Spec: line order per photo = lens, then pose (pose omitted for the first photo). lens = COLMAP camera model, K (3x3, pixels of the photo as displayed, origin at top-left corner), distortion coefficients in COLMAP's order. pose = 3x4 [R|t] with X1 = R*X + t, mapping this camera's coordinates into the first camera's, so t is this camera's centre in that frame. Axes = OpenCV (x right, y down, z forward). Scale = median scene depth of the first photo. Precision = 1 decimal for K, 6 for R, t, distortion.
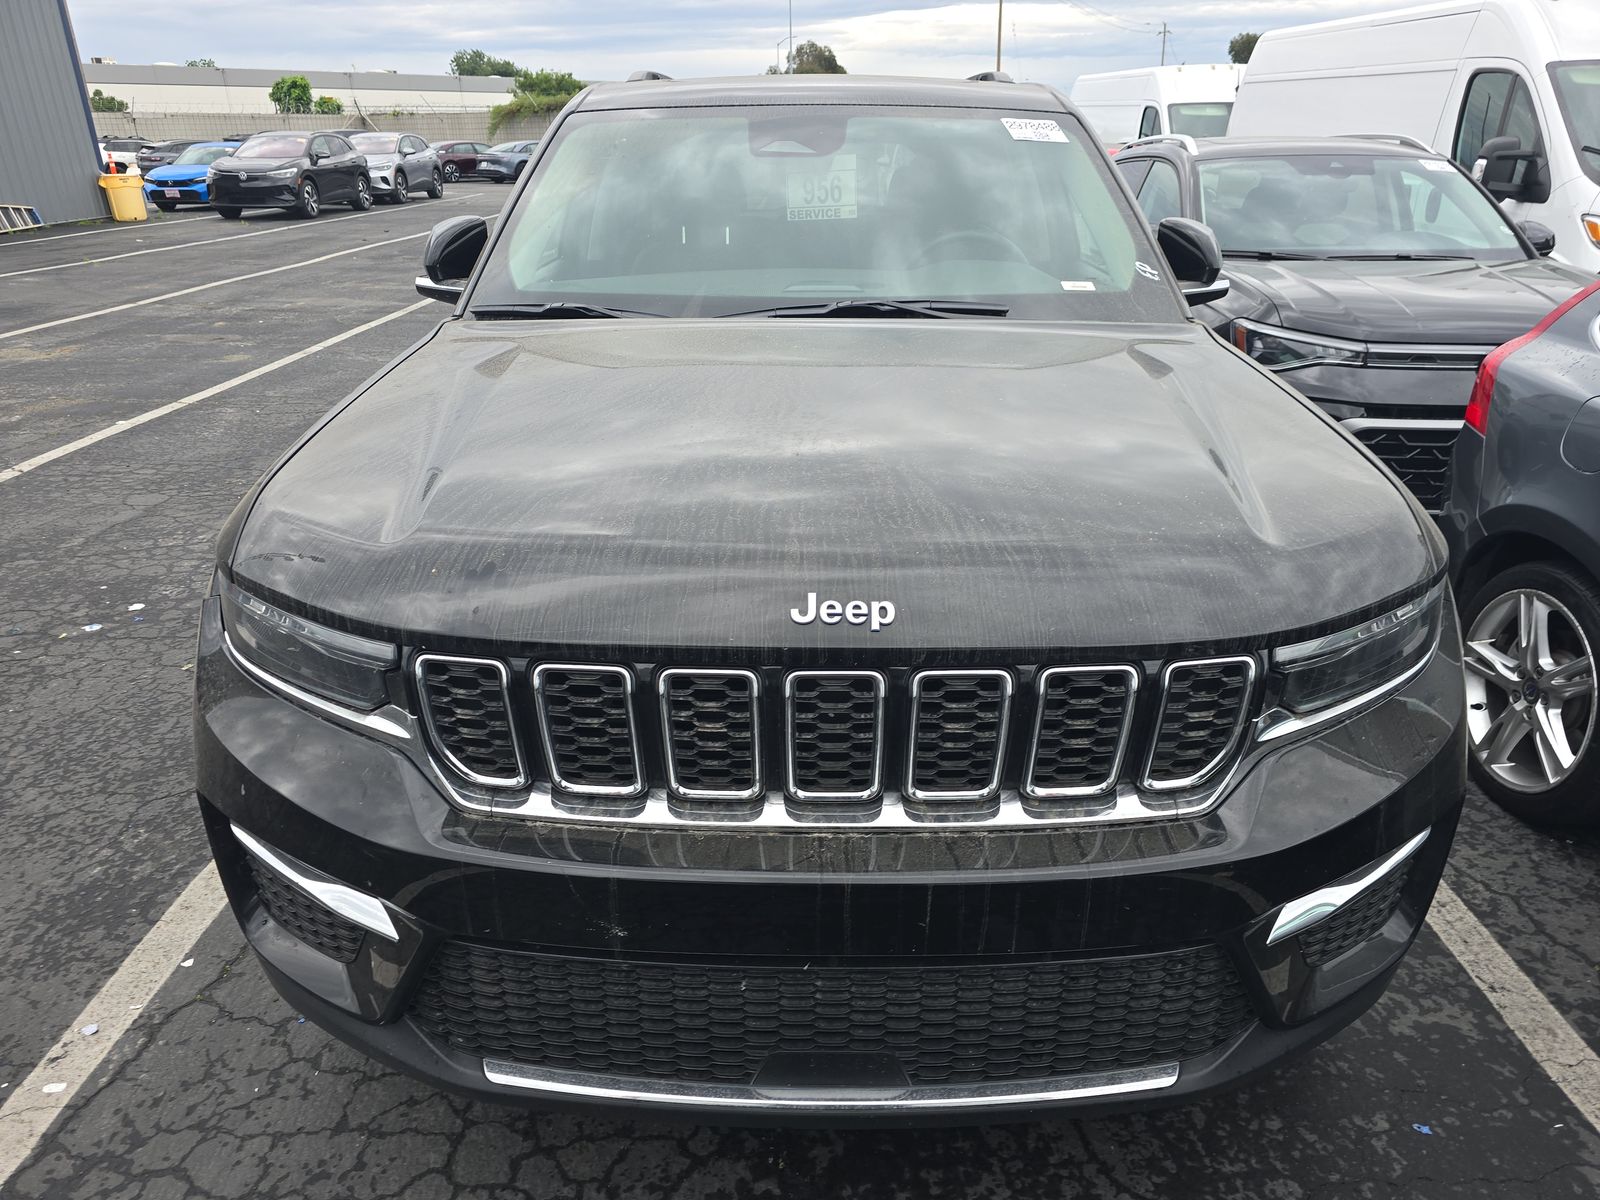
lens RADIAL K [[1086.9, 0, 802.5], [0, 1086.9, 605.1], [0, 0, 1]] dist [0.041076, -0.029857]
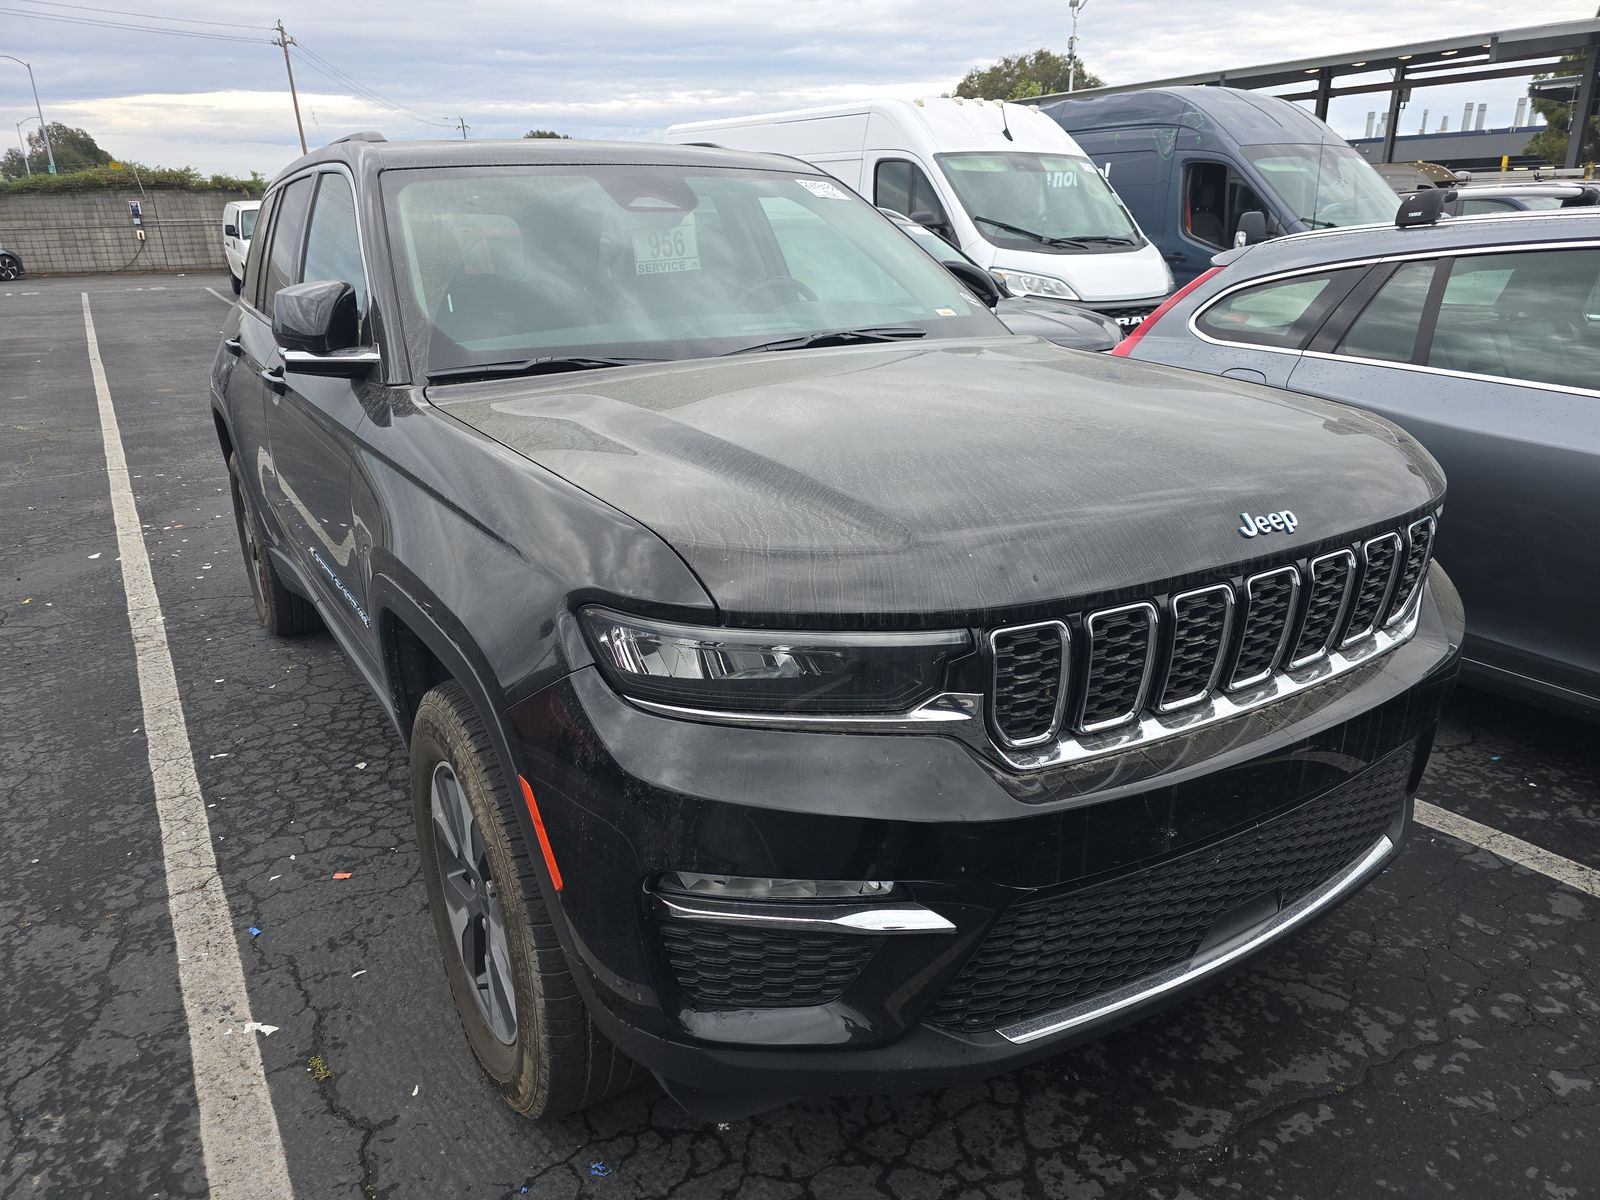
lens RADIAL K [[1086.9, 0, 798.0], [0, 1086.9, 594.4], [0, 0, 1]] dist [0.041076, -0.029857]
pose [[0.844018, -0.186815, 0.502727, -0.748246], [0.225437, 0.974118, -0.016496, -0.010818], [-0.486633, 0.127256, 0.864288, 0.120667]]
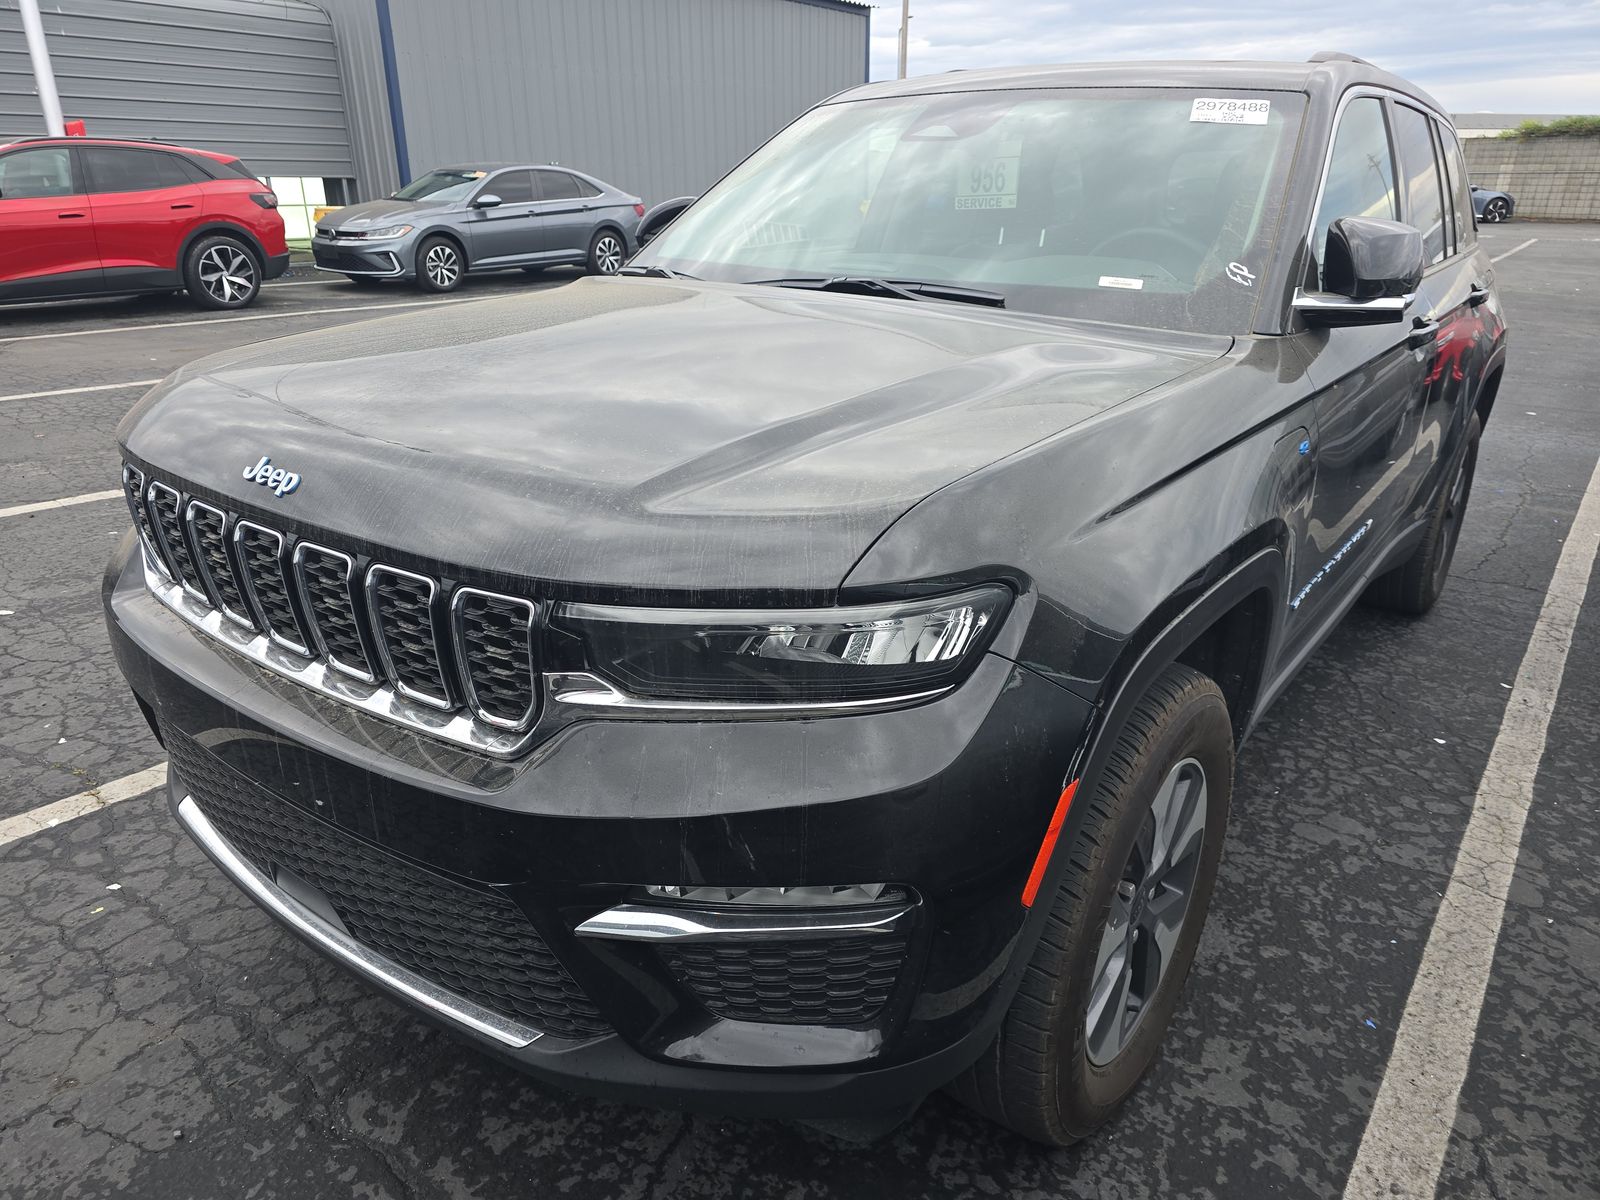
lens RADIAL K [[1086.9, 0, 802.6], [0, 1086.9, 599.7], [0, 0, 1]] dist [0.041076, -0.029857]
pose [[0.802118, 0.225621, -0.552903, 0.805813], [-0.243640, 0.968958, 0.041942, -0.036933], [0.545203, 0.101067, 0.832190, 0.243855]]
